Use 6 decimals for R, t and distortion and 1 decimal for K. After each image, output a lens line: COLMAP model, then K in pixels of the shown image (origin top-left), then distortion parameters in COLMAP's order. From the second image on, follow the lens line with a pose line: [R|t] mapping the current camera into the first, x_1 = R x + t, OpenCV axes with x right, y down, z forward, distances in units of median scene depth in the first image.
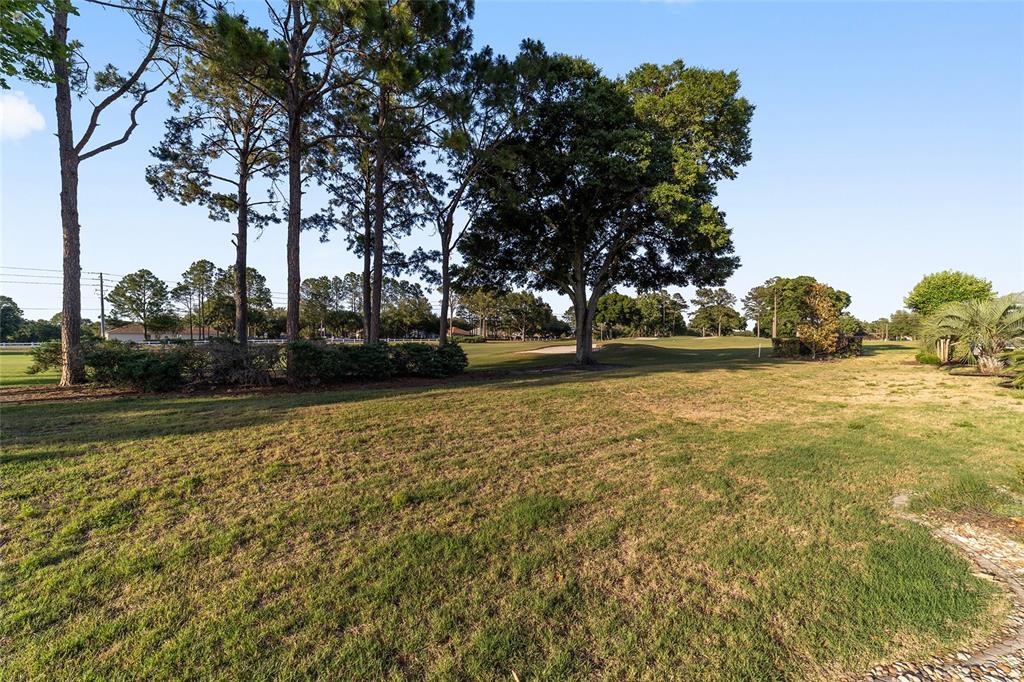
lens RADIAL K [[395.5, 0, 507.0], [0, 395.5, 341.5], [0, 0, 1]] dist [-0.015055, 0.007442]
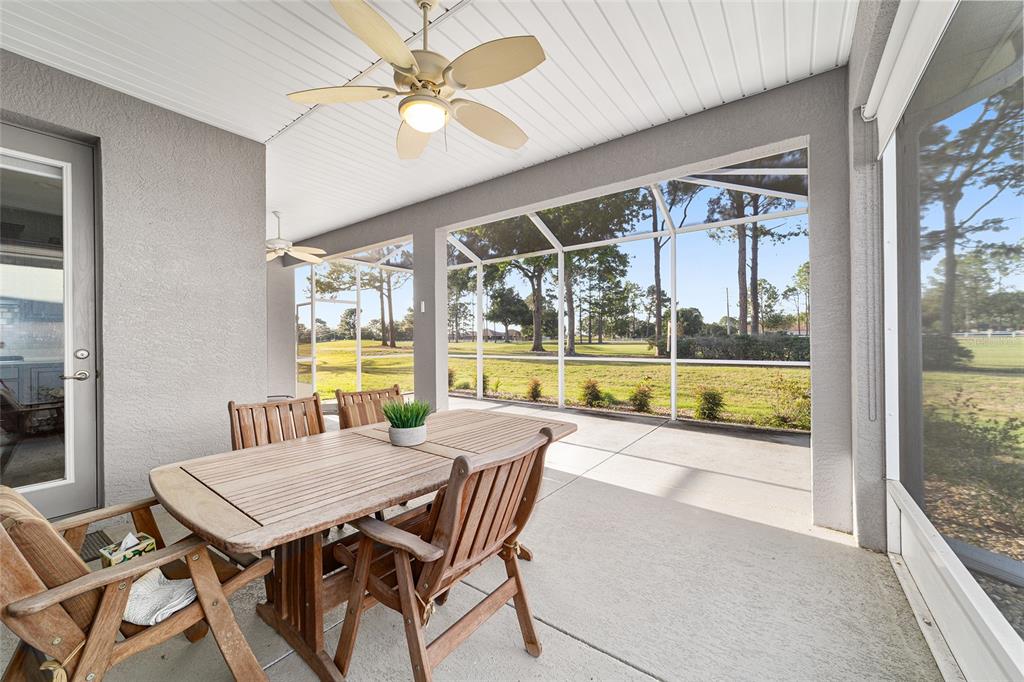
lens RADIAL K [[395.5, 0, 505.2], [0, 395.5, 338.9], [0, 0, 1]] dist [-0.015055, 0.007442]
pose [[0.193509, 0.001003, -0.981098, 0.471388], [0.002933, 0.999994, 0.001601, 0.008152], [0.981094, -0.003187, 0.193505, -0.125084]]
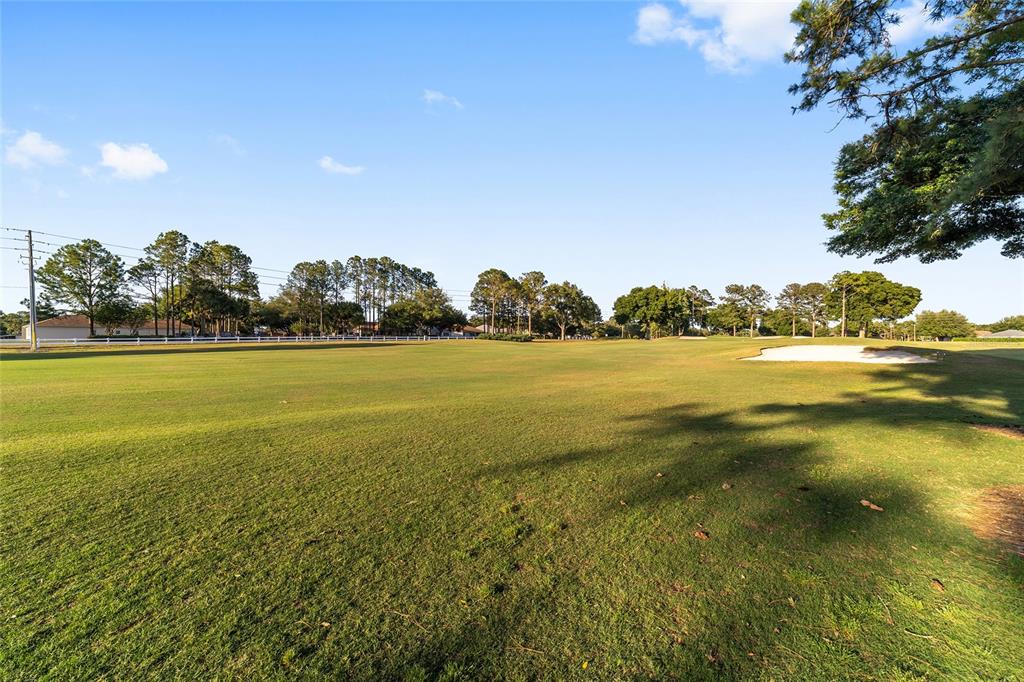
lens RADIAL K [[395.5, 0, 507.0], [0, 395.5, 337.6], [0, 0, 1]] dist [-0.015055, 0.007442]
pose [[0.995661, 0.006594, 0.092820, -0.728247], [-0.006182, 0.999970, -0.004729, -0.004746], [-0.092848, 0.004134, 0.995672, 0.667385]]
